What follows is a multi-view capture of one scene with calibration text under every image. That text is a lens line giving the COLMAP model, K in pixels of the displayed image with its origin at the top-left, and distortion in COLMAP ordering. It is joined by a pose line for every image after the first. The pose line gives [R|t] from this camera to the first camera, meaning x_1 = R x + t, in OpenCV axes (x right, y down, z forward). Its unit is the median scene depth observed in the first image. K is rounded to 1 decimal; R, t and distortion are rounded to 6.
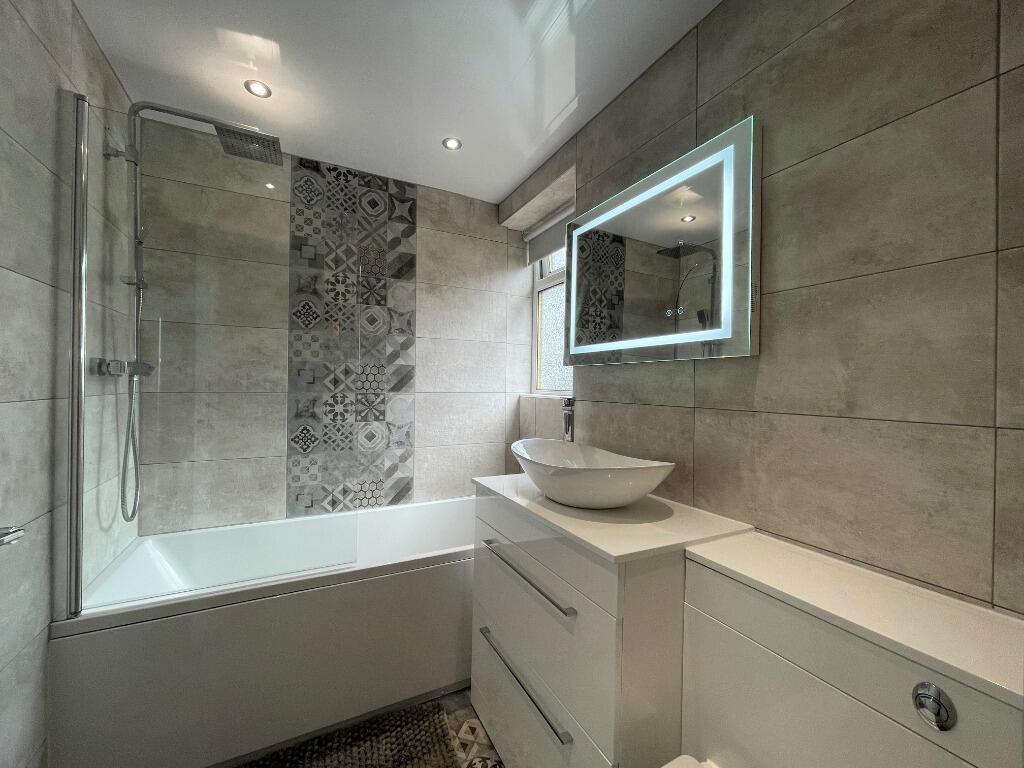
lens RADIAL K [[416.5, 0, 520.2], [0, 416.5, 382.6], [0, 0, 1]] dist [-0.003636, 0.000094]
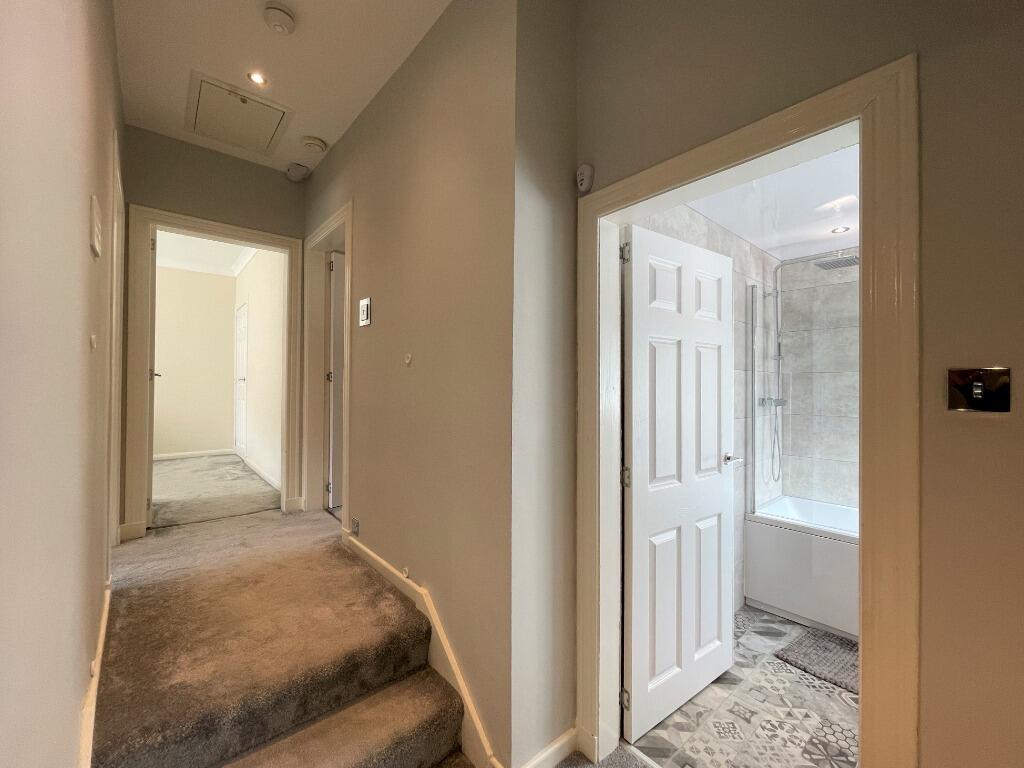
lens RADIAL K [[416.5, 0, 518.9], [0, 416.5, 383.3], [0, 0, 1]] dist [-0.003636, 0.000094]
pose [[0.232335, -0.017052, -0.972486, 0.622084], [-0.003101, 0.999828, -0.018272, -0.078347], [0.972631, 0.007261, 0.232243, -0.570587]]
